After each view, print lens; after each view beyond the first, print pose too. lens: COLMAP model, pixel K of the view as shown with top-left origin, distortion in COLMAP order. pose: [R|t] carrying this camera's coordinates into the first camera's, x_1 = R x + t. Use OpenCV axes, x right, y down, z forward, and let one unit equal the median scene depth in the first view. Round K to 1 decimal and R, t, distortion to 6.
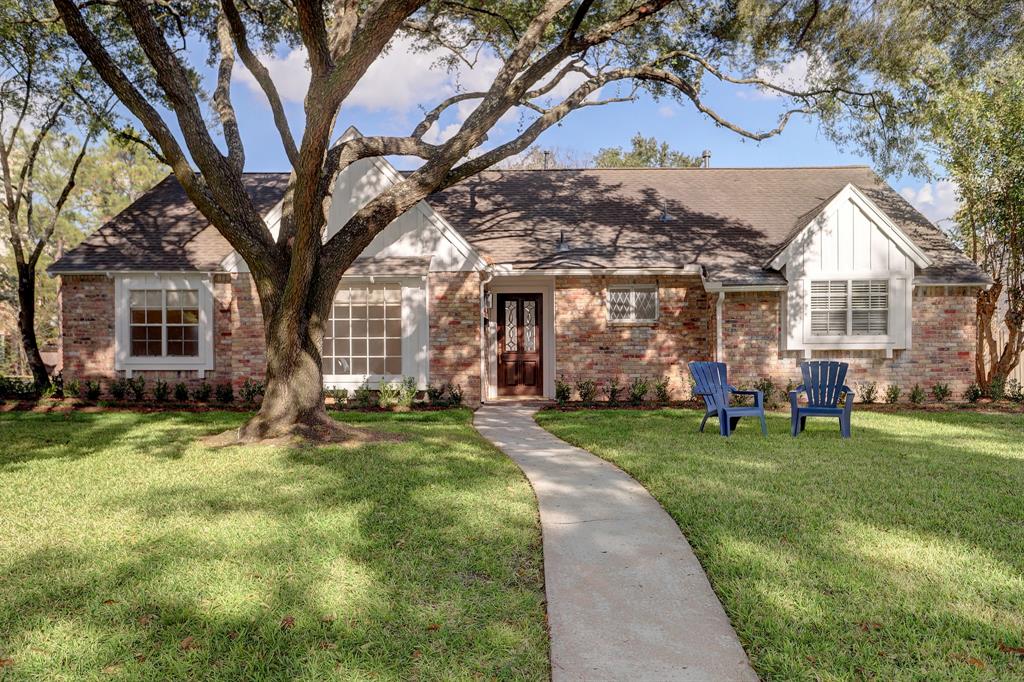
lens RADIAL K [[877.9, 0, 512.3], [0, 877.9, 341.7], [0, 0, 1]] dist [0.007085, -0.003665]
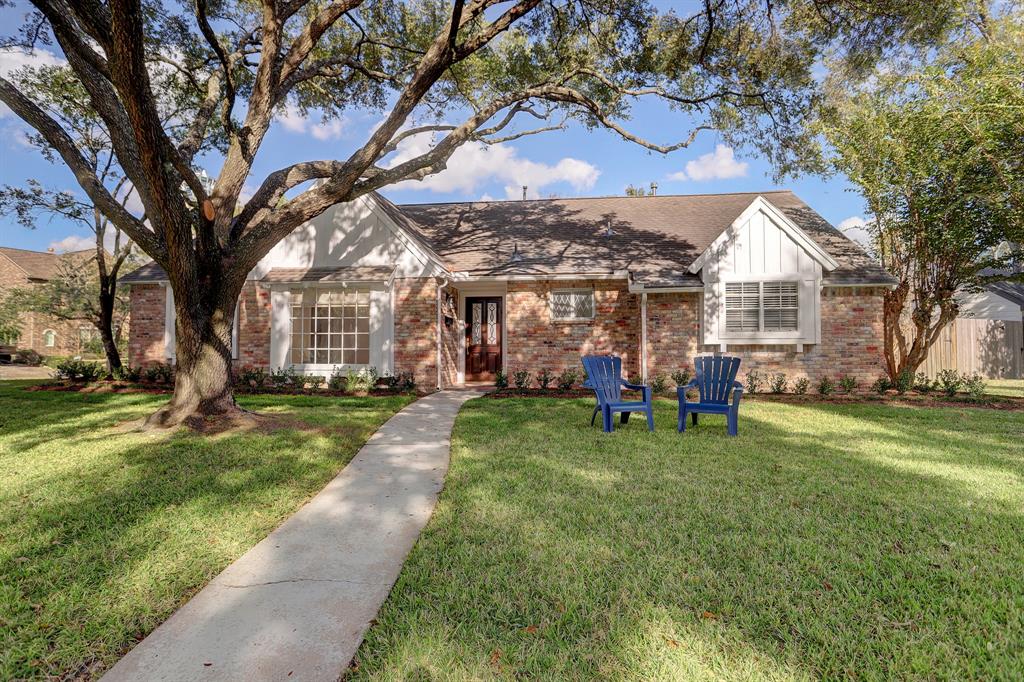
lens RADIAL K [[569.7, 0, 511.3], [0, 569.7, 317.8], [0, 0, 1]] dist [-0.000790, 0.000490]
pose [[0.993056, -0.001629, -0.117632, 0.149568], [-0.002162, 0.999483, -0.032088, -0.000726], [0.117624, 0.032120, 0.992539, 0.240743]]
